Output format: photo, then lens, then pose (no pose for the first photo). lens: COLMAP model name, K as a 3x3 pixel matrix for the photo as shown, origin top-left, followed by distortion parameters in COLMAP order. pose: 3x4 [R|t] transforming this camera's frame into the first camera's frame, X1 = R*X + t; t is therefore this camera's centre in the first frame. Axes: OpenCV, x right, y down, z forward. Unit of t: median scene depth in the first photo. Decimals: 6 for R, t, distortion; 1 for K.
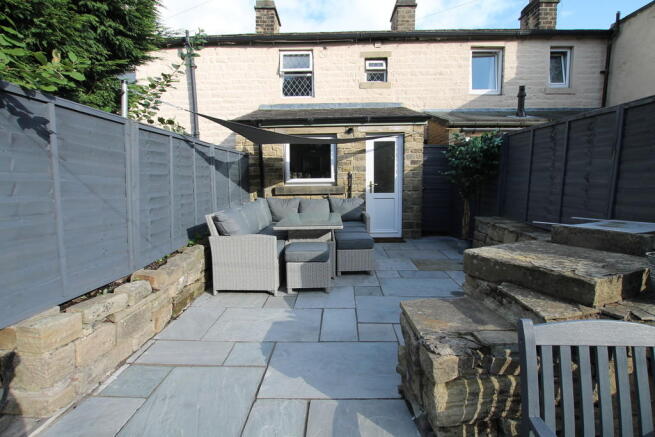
lens RADIAL K [[311.7, 0, 330.7], [0, 311.7, 218.5], [0, 0, 1]] dist [-0.002067, -0.000109]
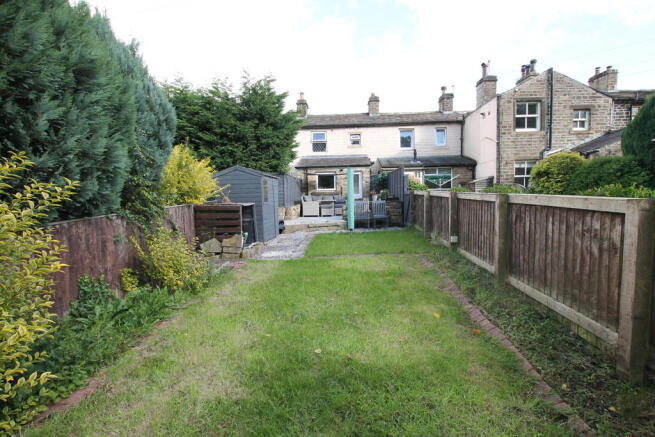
lens RADIAL K [[311.7, 0, 330.7], [0, 311.7, 218.5], [0, 0, 1]] dist [-0.002067, -0.000109]
pose [[0.999348, -0.009909, -0.034712, 0.058872], [0.007995, 0.998463, -0.054849, 0.256176], [0.035202, 0.054536, 0.997891, -1.537252]]
